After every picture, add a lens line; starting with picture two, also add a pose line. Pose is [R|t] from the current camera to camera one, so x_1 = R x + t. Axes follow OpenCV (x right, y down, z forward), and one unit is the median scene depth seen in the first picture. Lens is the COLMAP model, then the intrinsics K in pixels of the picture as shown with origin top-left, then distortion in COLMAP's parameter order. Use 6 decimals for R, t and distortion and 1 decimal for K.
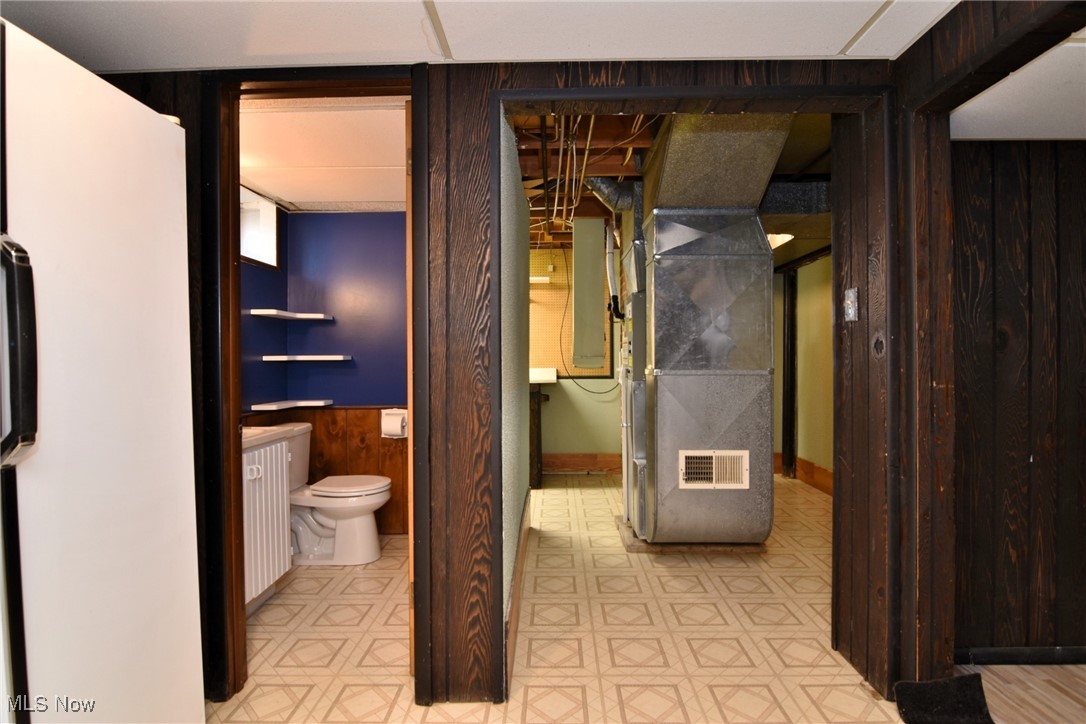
lens RADIAL K [[547.2, 0, 545.5], [0, 547.2, 358.1], [0, 0, 1]] dist [-0.003169, -0.000171]
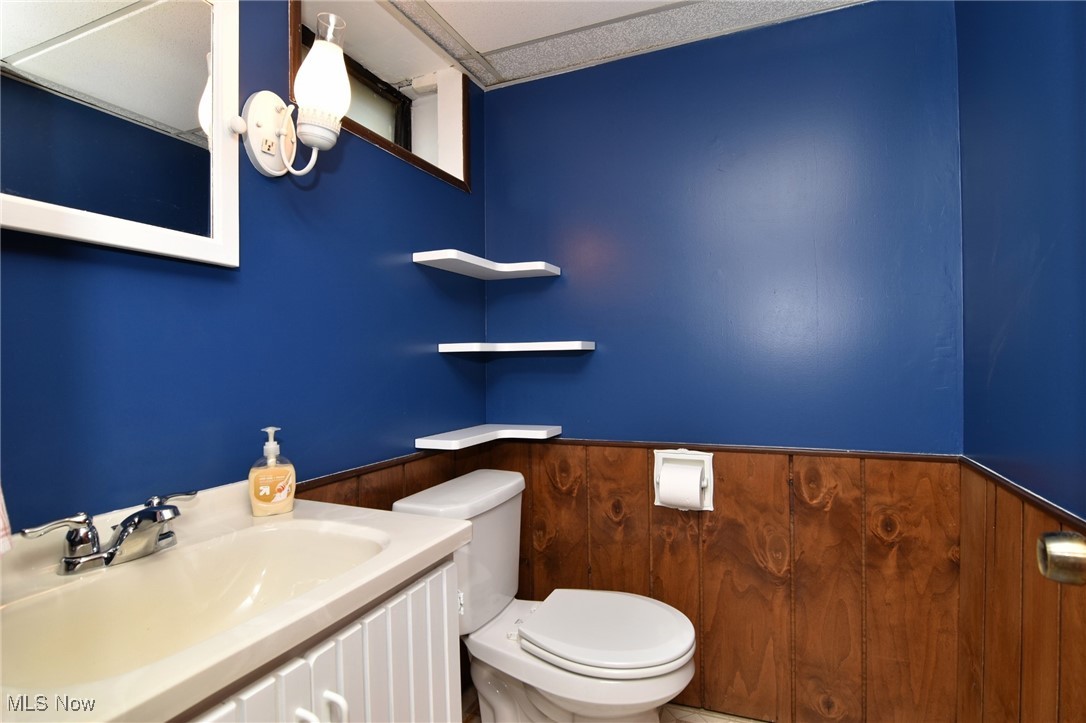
lens RADIAL K [[547.2, 0, 541.4], [0, 547.2, 364.6], [0, 0, 1]] dist [-0.003169, -0.000171]
pose [[0.928482, -0.006549, -0.371320, -0.209619], [0.006981, 0.999976, -0.000181, 0.016255], [0.371312, -0.002424, 0.928505, 0.500178]]
